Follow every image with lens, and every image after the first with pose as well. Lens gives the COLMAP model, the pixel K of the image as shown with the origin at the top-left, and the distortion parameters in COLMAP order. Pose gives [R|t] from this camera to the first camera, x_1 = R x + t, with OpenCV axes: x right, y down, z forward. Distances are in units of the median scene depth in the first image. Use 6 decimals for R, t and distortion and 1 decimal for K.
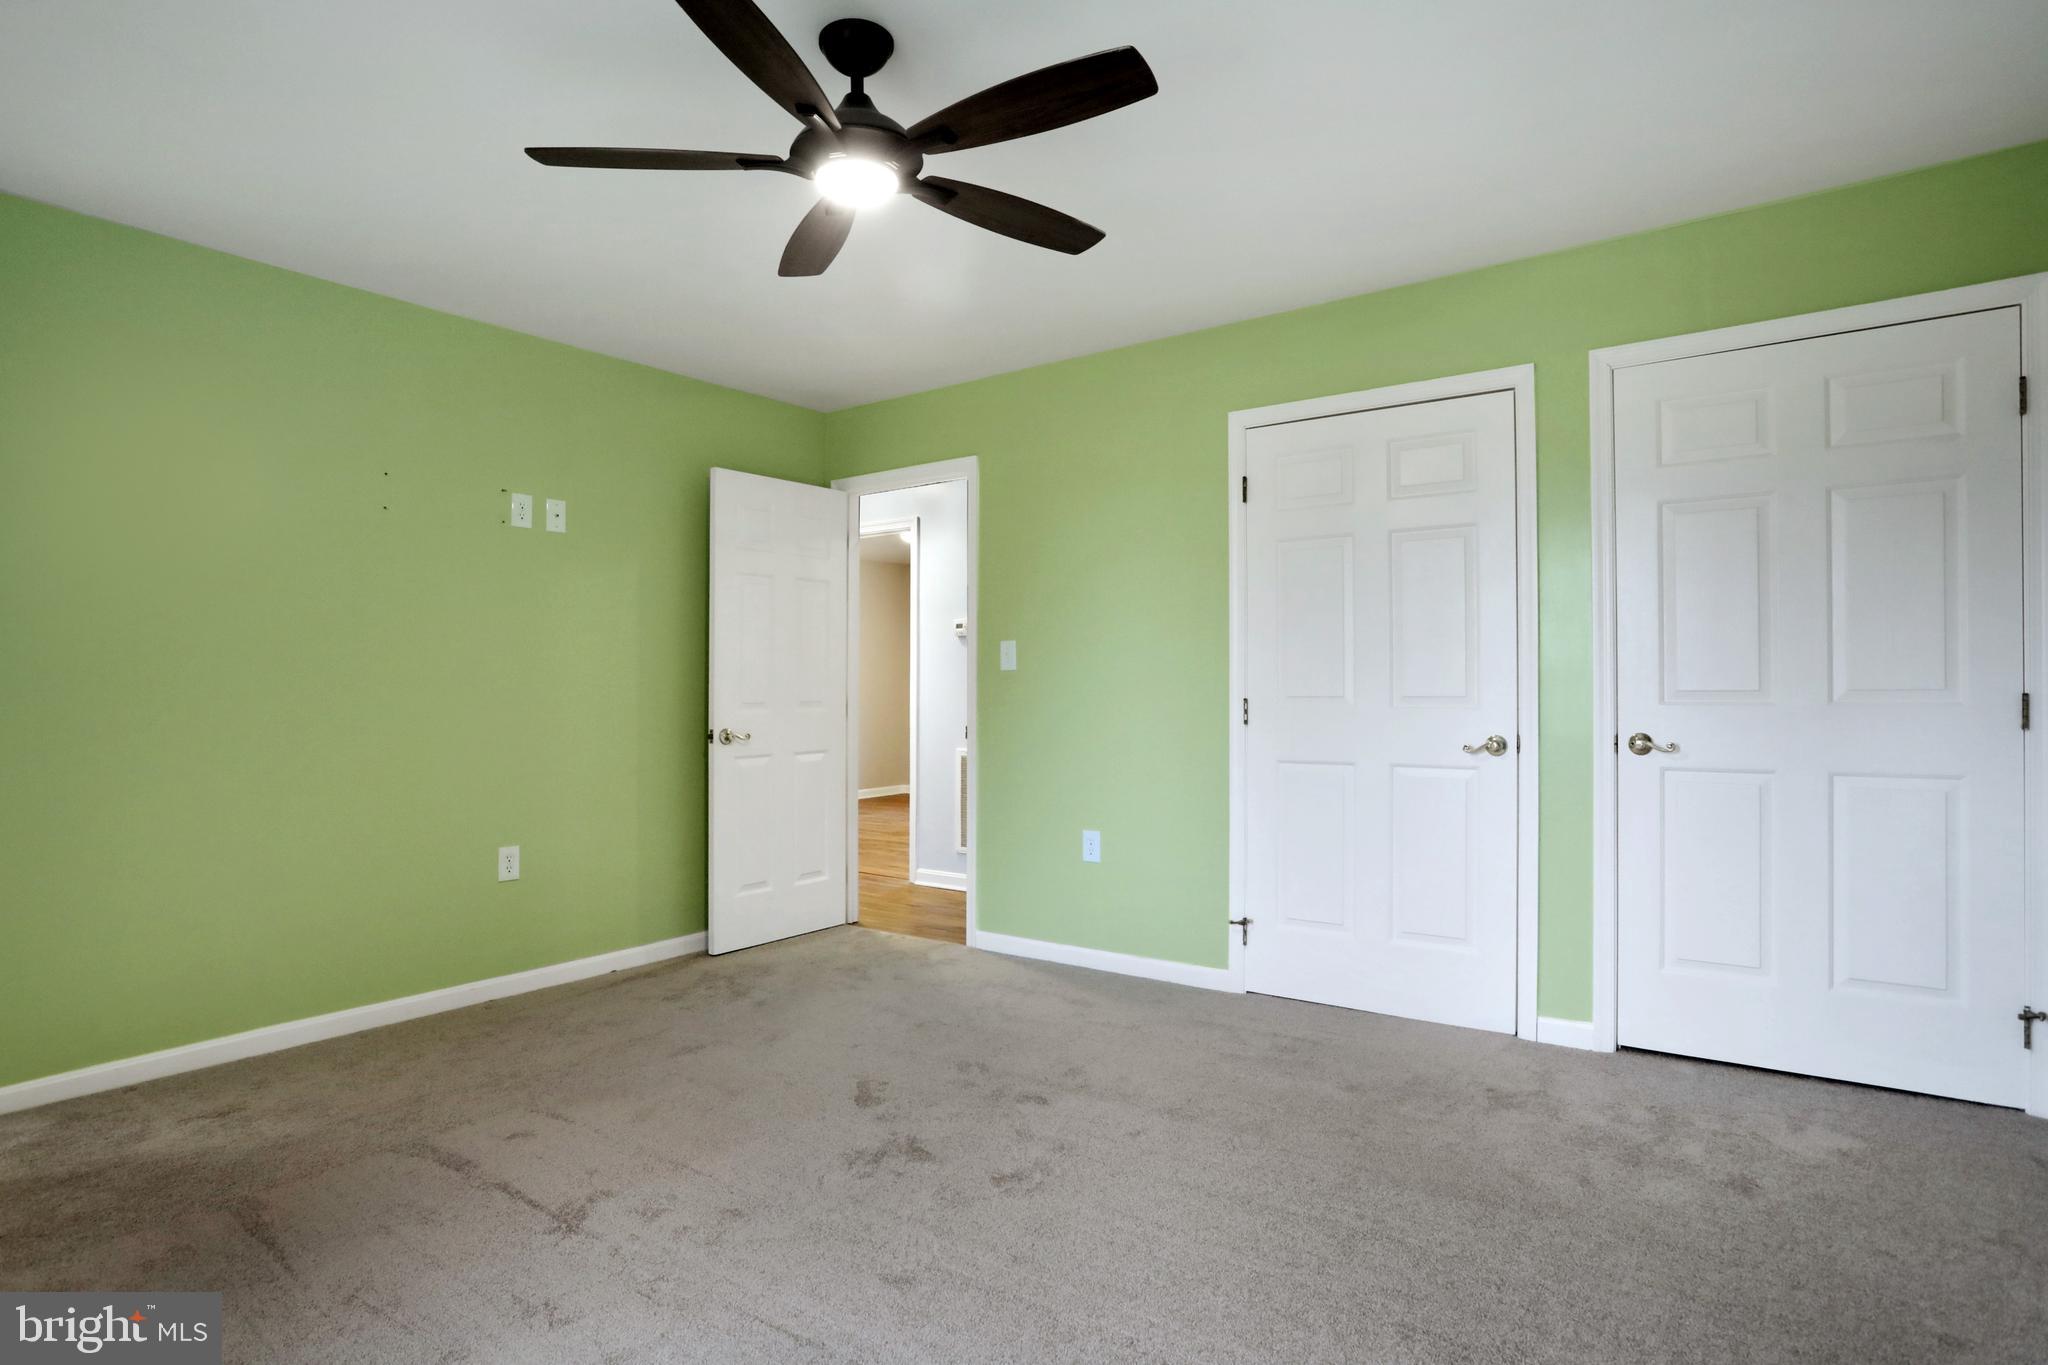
lens RADIAL K [[1092.3, 0, 1026.5], [0, 1092.3, 687.5], [0, 0, 1]] dist [-0.065024, 0.037031]
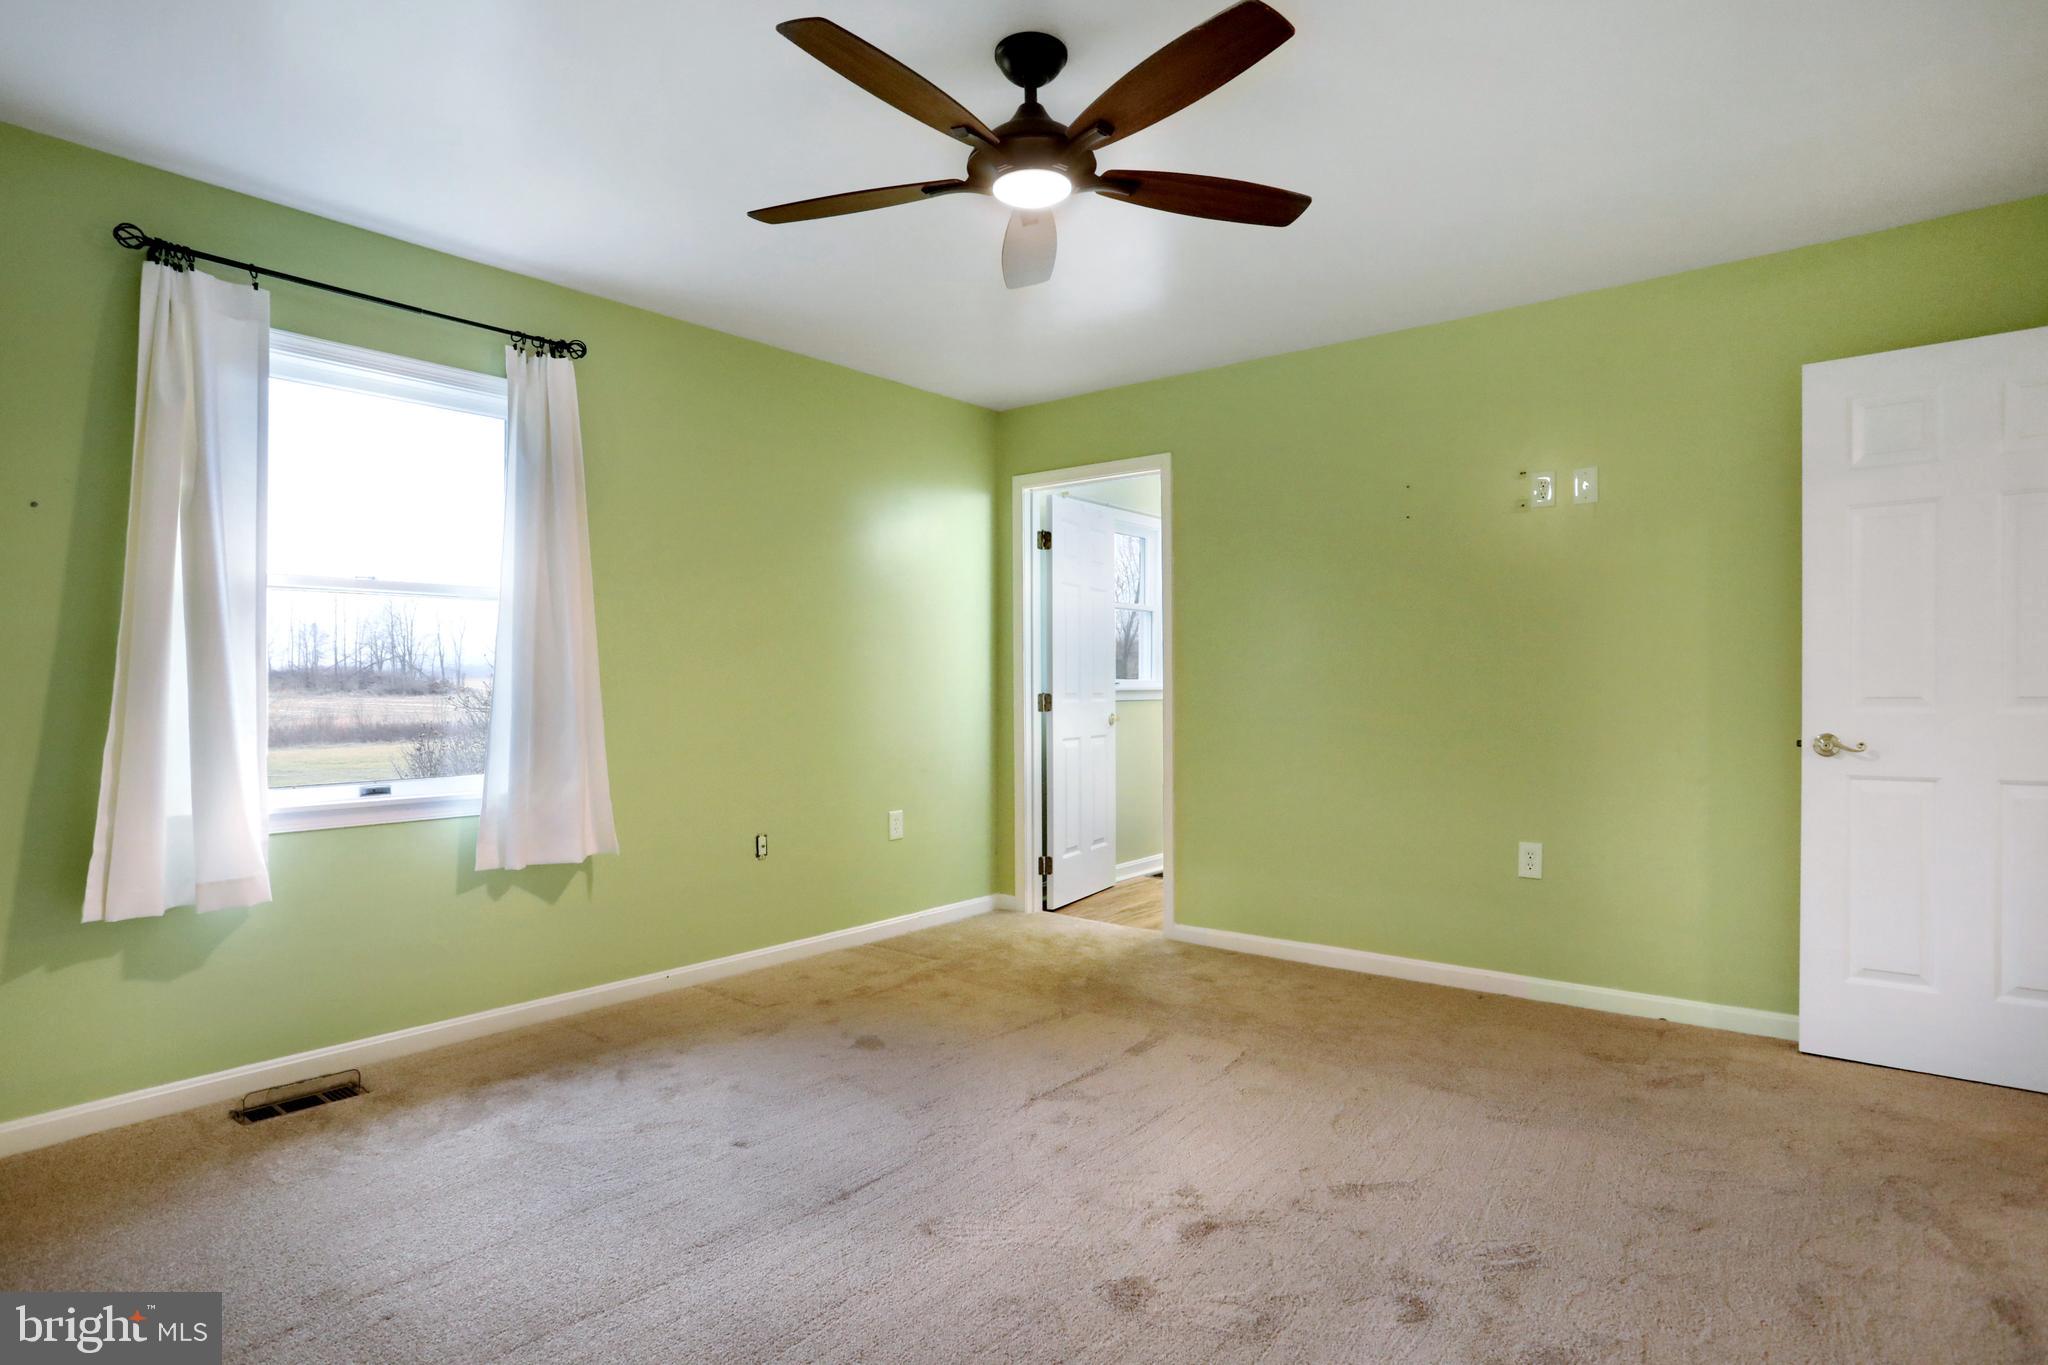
lens RADIAL K [[1080.7, 0, 1030.3], [0, 1080.7, 675.5], [0, 0, 1]] dist [-0.069590, 0.037367]
pose [[-0.061684, -0.004707, -0.998085, 0.492239], [0.003684, 0.999981, -0.004943, 0.002250], [0.998089, -0.003982, -0.061666, 0.615197]]
